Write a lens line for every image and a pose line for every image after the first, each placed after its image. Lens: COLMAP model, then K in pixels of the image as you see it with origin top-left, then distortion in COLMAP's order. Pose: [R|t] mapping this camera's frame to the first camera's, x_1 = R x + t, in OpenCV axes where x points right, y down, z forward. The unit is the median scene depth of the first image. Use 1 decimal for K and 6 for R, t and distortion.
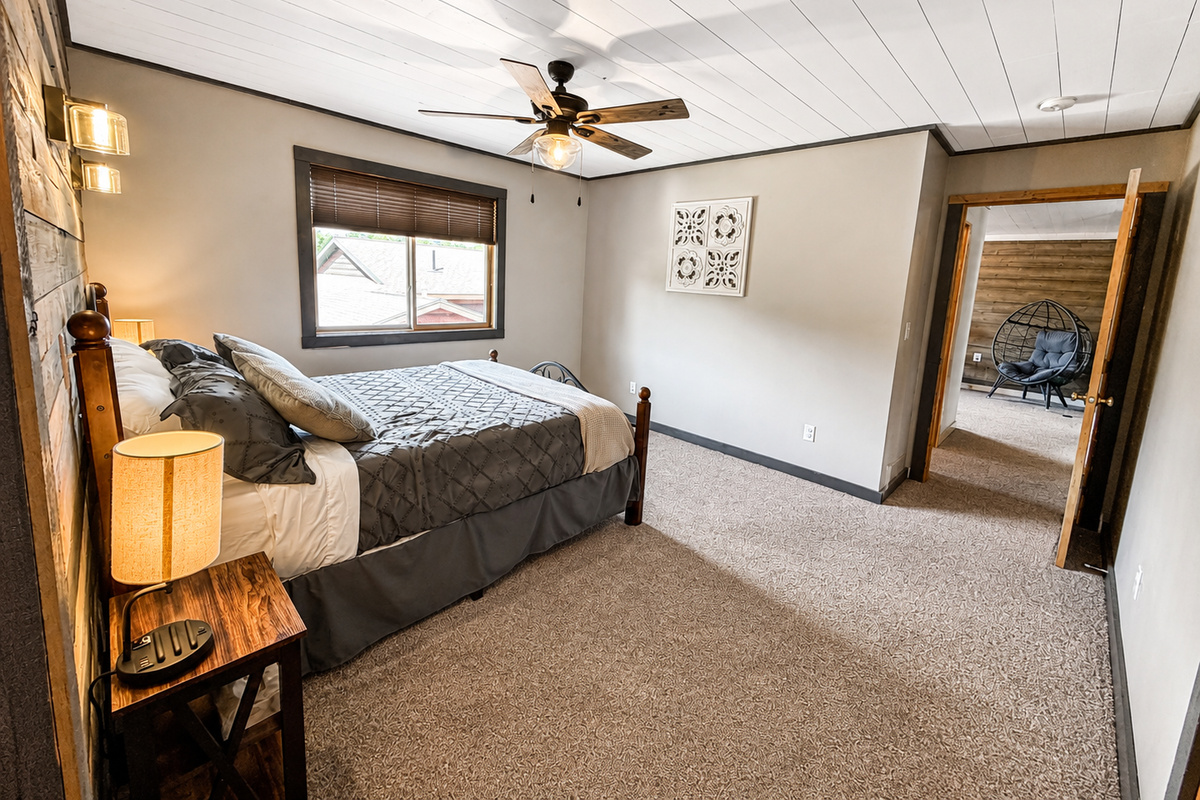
lens RADIAL K [[491.9, 0, 600.7], [0, 491.9, 402.9], [0, 0, 1]] dist [0.015530, -0.000136]
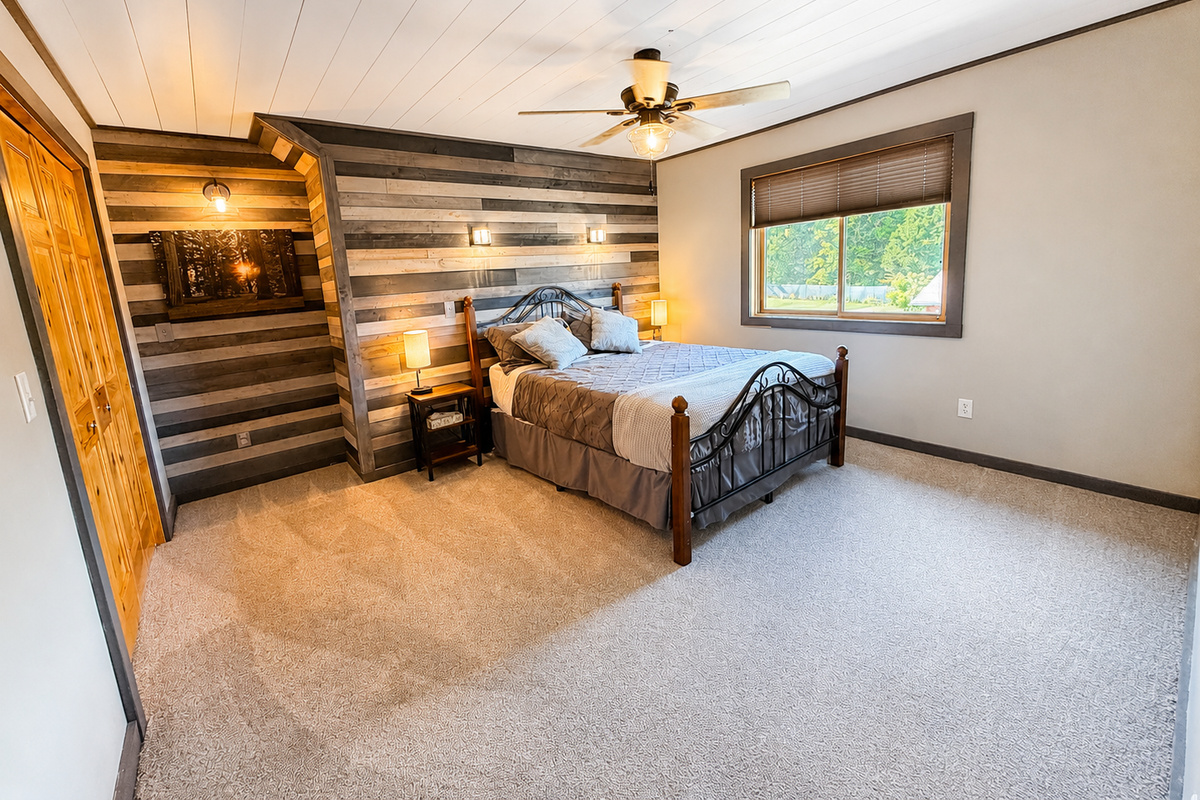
lens RADIAL K [[491.9, 0, 600.7], [0, 491.9, 402.9], [0, 0, 1]] dist [0.015530, -0.000136]
pose [[-0.147157, 0.223907, -0.963437, 0.670391], [-0.171690, 0.953473, 0.247815, -0.154136], [0.974098, 0.201880, -0.101867, 0.722913]]
